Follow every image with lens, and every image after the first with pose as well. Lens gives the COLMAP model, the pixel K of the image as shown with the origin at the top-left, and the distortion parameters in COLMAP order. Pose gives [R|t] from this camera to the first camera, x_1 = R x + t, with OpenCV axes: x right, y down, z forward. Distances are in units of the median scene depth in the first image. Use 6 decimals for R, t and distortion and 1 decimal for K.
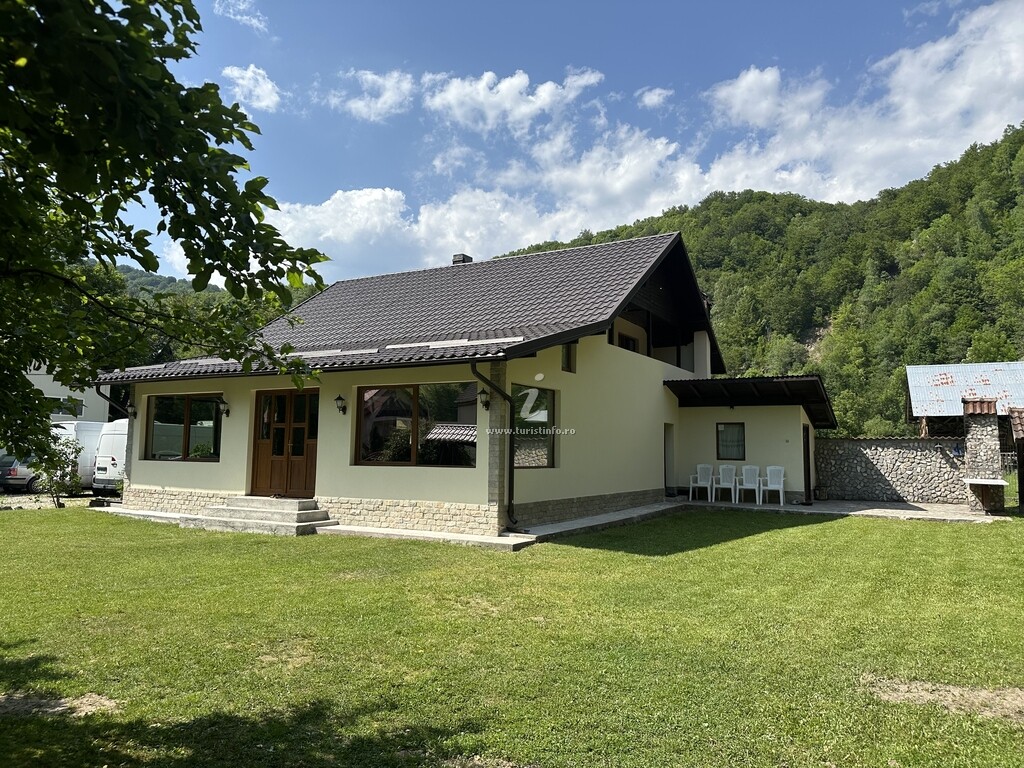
lens RADIAL K [[713.9, 0, 503.2], [0, 713.9, 384.5], [0, 0, 1]] dist [0.046532, -0.046252]
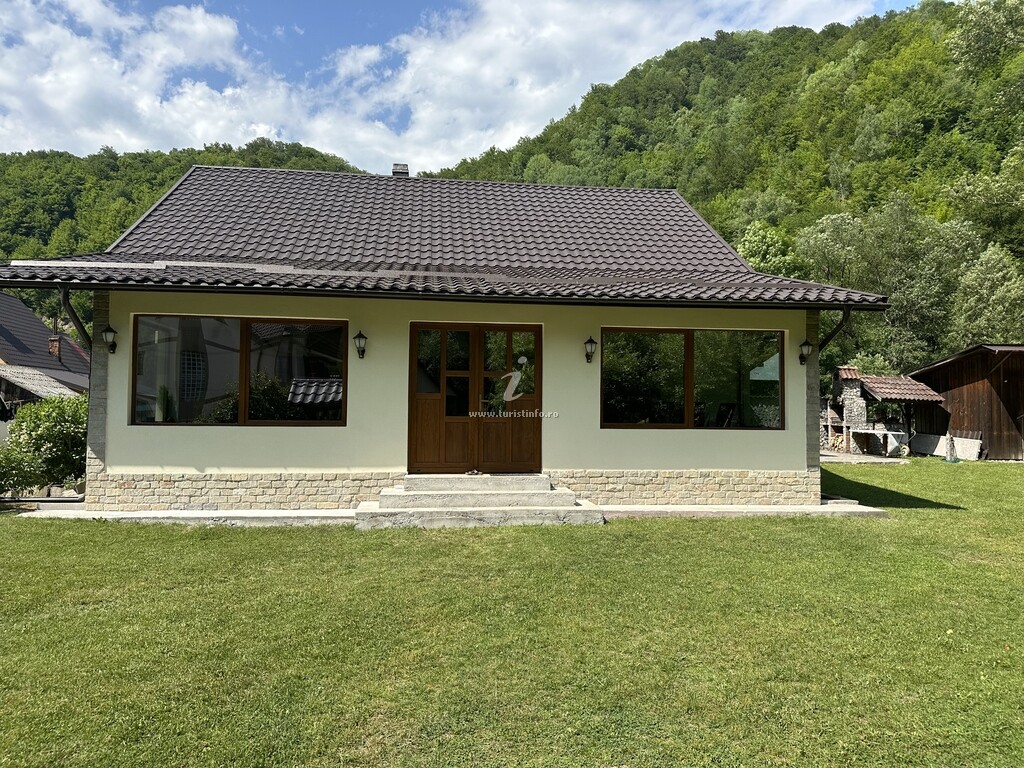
lens RADIAL K [[713.9, 0, 506.7], [0, 713.9, 387.0], [0, 0, 1]] dist [0.046532, -0.046252]
pose [[0.801239, 0.017514, 0.598087, -0.679083], [-0.057606, 0.997186, 0.047973, 0.032897], [-0.595564, -0.072891, 0.799994, 0.398823]]
